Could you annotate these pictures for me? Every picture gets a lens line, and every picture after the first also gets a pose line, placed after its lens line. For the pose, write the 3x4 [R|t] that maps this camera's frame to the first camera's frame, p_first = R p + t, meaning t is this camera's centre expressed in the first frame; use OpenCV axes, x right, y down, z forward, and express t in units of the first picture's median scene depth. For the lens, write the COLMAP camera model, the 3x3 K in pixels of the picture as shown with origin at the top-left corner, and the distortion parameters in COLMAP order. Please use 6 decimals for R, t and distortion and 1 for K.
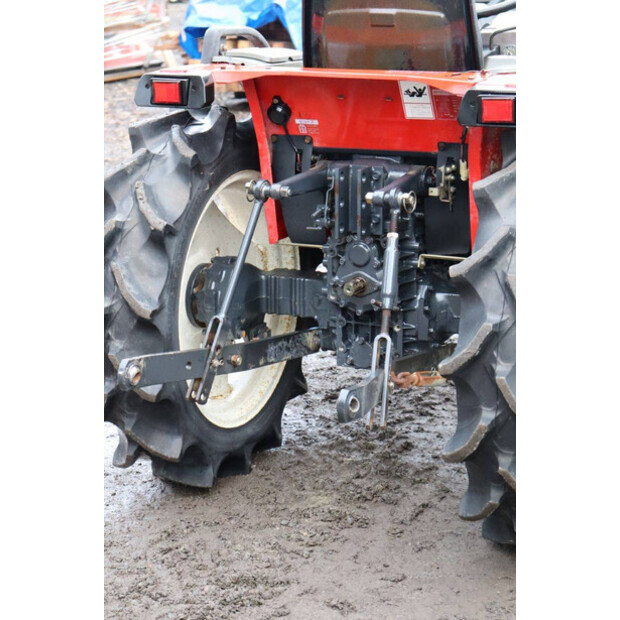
lens RADIAL K [[1351.9, 0, 307.8], [0, 1351.9, 307.9], [0, 0, 1]] dist [0.406666, 0.000000]
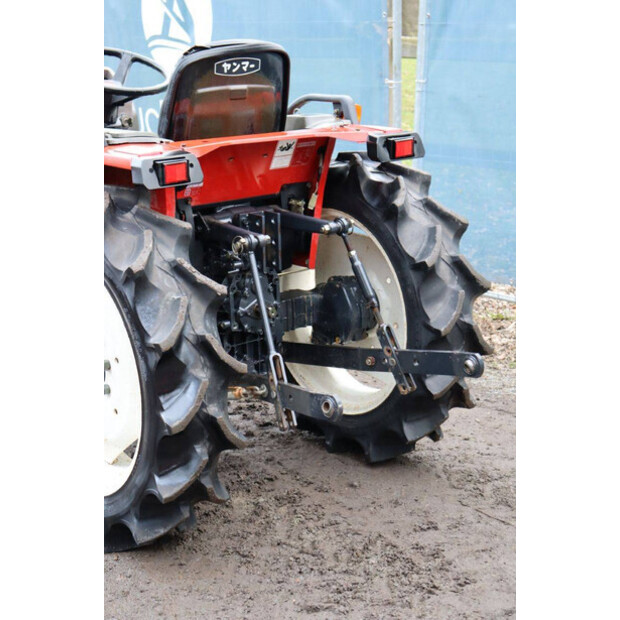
lens RADIAL K [[1173.3, 0, 308.5], [0, 1173.3, 311.7], [0, 0, 1]] dist [0.266692, 0.000000]
pose [[0.409841, -0.228899, 0.882970, -0.871807], [0.241934, 0.960611, 0.136730, -0.148129], [-0.879487, 0.157583, 0.449076, 0.488944]]
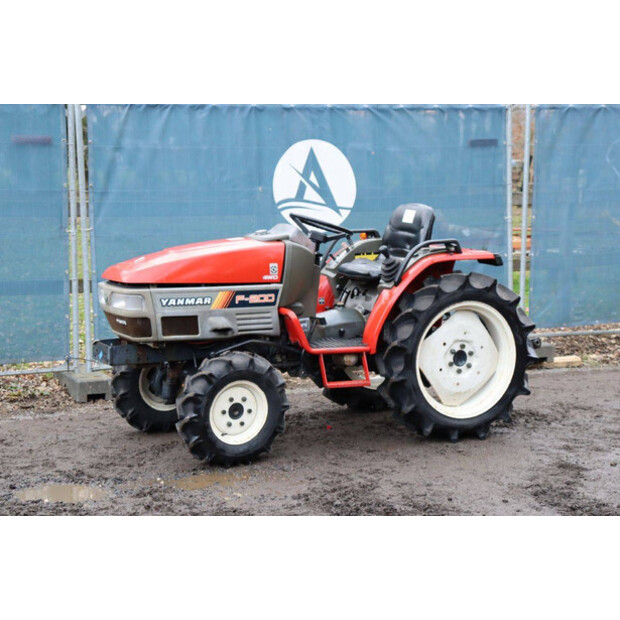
lens RADIAL K [[1392.0, 0, 306.0], [0, 1392.0, 312.2], [0, 0, 1]] dist [0.392658, 0.000000]
pose [[-0.799159, -0.081782, 0.595530, -1.320321], [0.144141, 0.935728, 0.321927, -0.910708], [-0.583582, 0.343111, -0.736007, 3.018547]]
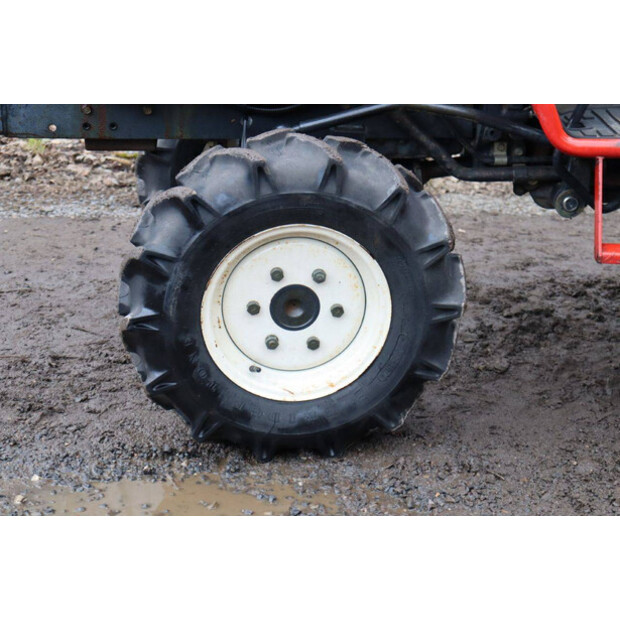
lens RADIAL K [[1413.7, 0, 316.6], [0, 1413.7, 309.7], [0, 0, 1]] dist [0.326462, 0.000000]
pose [[-0.488783, -0.290846, 0.822496, -0.556423], [0.205270, 0.877981, 0.432452, -0.390380], [-0.847912, 0.380208, -0.369440, 1.765499]]
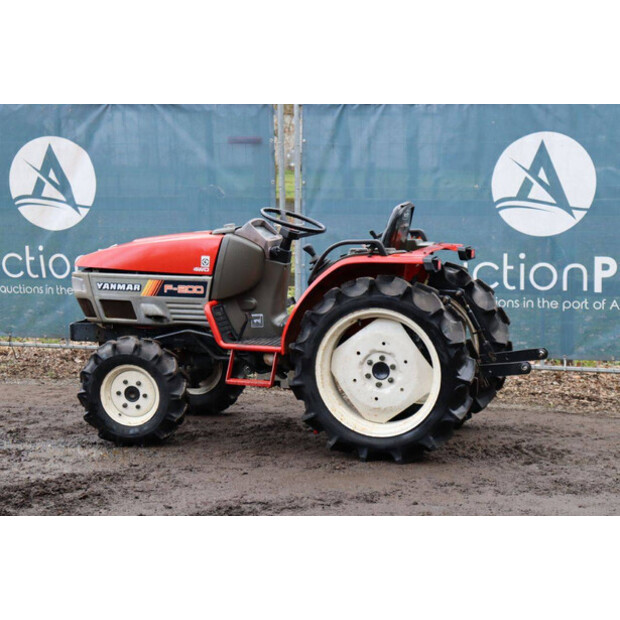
lens RADIAL K [[1453.0, 0, 304.6], [0, 1453.0, 307.2], [0, 0, 1]] dist [0.418062, 0.000000]
pose [[-0.121209, -0.111781, 0.986313, -2.344276], [0.258077, 0.955919, 0.140051, -0.463176], [-0.958491, 0.271520, -0.087018, 1.382738]]
